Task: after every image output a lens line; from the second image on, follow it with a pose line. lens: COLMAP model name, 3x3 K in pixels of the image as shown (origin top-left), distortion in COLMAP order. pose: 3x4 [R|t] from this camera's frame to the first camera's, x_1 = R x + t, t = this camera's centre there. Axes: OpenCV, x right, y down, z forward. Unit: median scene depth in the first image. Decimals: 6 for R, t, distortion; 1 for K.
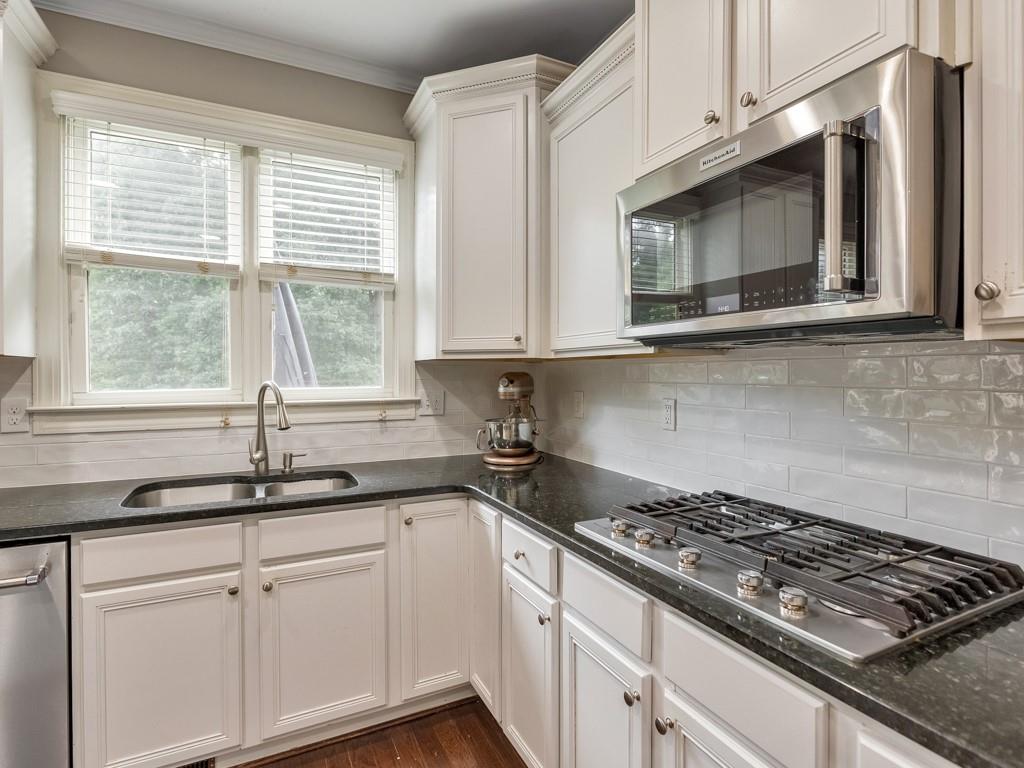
lens RADIAL K [[530.2, 0, 517.5], [0, 530.2, 373.0], [0, 0, 1]] dist [0.001386, 0.000346]
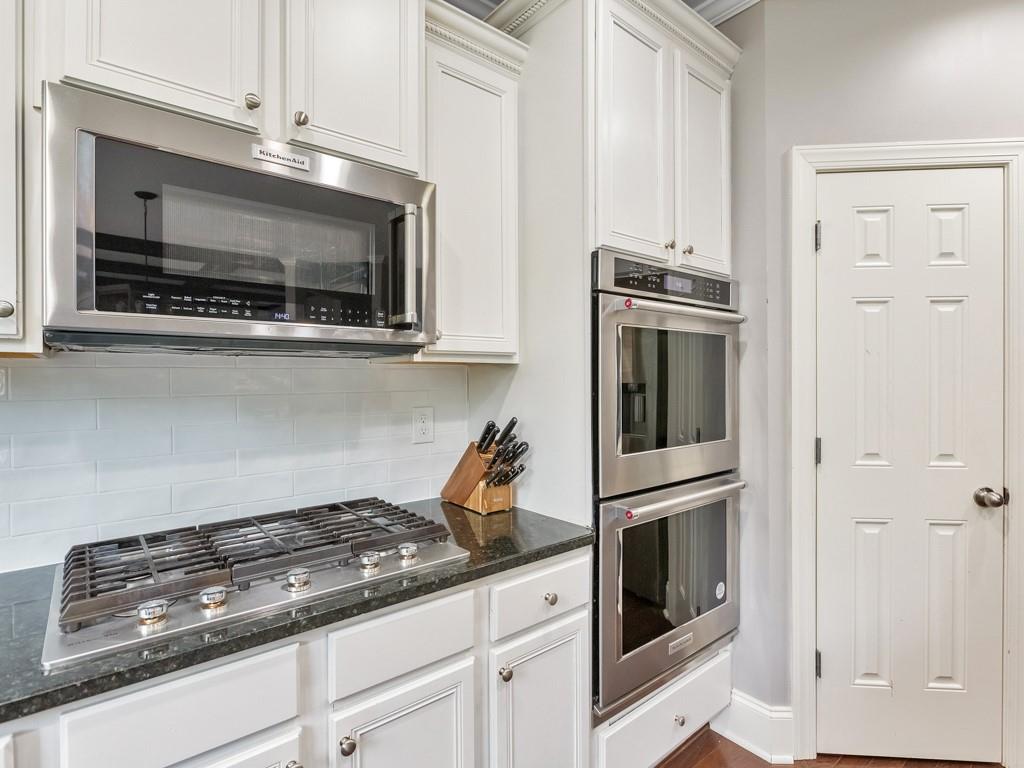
lens RADIAL K [[525.4, 0, 518.7], [0, 525.4, 381.6], [0, 0, 1]] dist [-0.004159, -0.000989]
pose [[-0.234413, -0.005684, 0.972121, -0.353661], [0.009022, 0.999927, 0.008022, -0.003126], [-0.972095, 0.010651, -0.234344, 0.444721]]
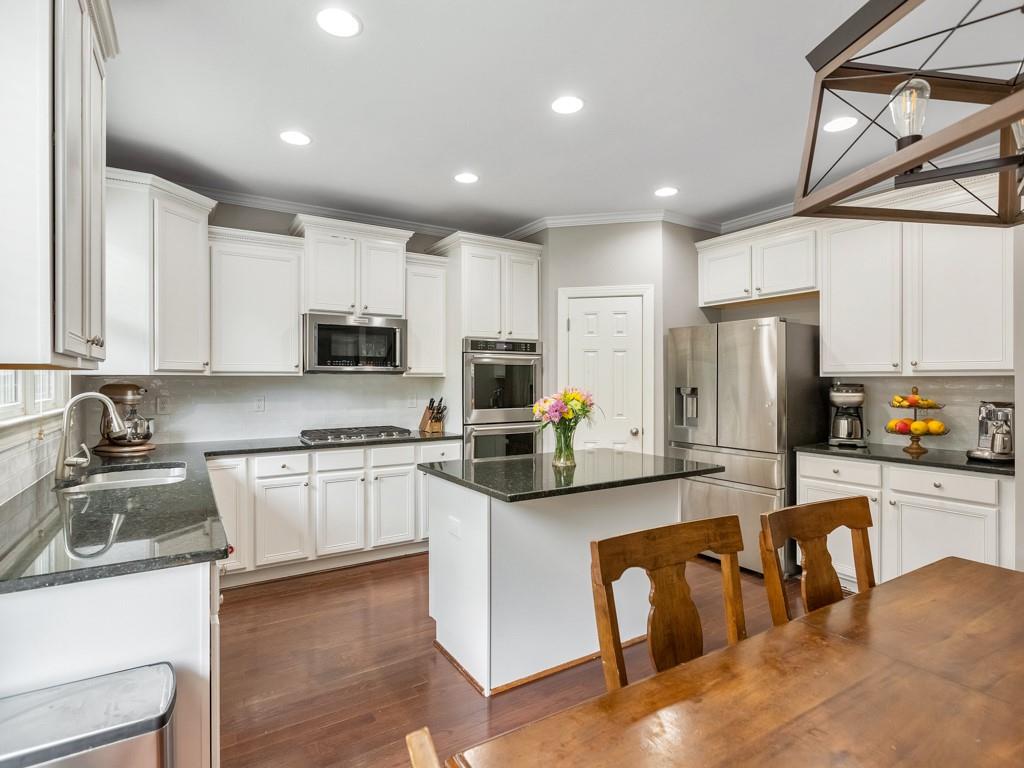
lens RADIAL K [[530.5, 0, 512.0], [0, 530.5, 384.0], [0, 0, 1]] dist [-0.000255, 0.000026]
pose [[-0.101215, -0.004018, 0.994856, -1.724309], [0.005818, 0.999972, 0.004631, -0.003978], [-0.994848, 0.006256, -0.101189, 0.204526]]
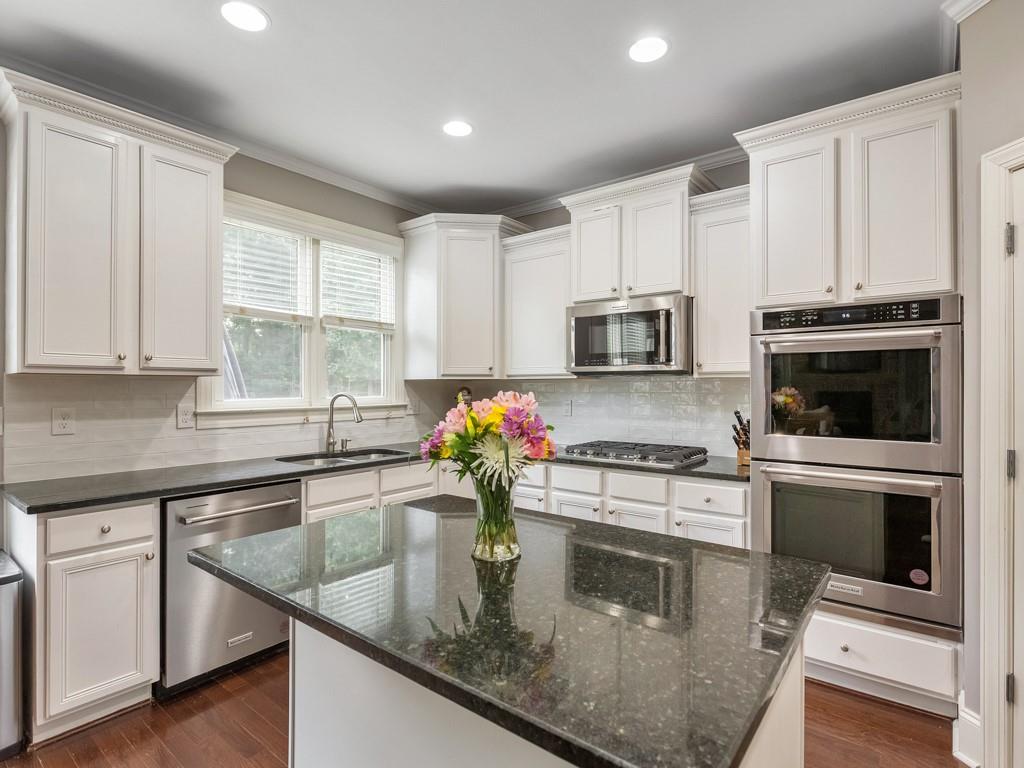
lens RADIAL K [[525.4, 0, 518.7], [0, 525.4, 381.6], [0, 0, 1]] dist [-0.004159, -0.000989]
pose [[0.900821, 0.004825, 0.434164, -0.674914], [0.000568, 0.999924, -0.012291, 0.001974], [-0.434191, 0.011319, 0.900750, -0.640662]]
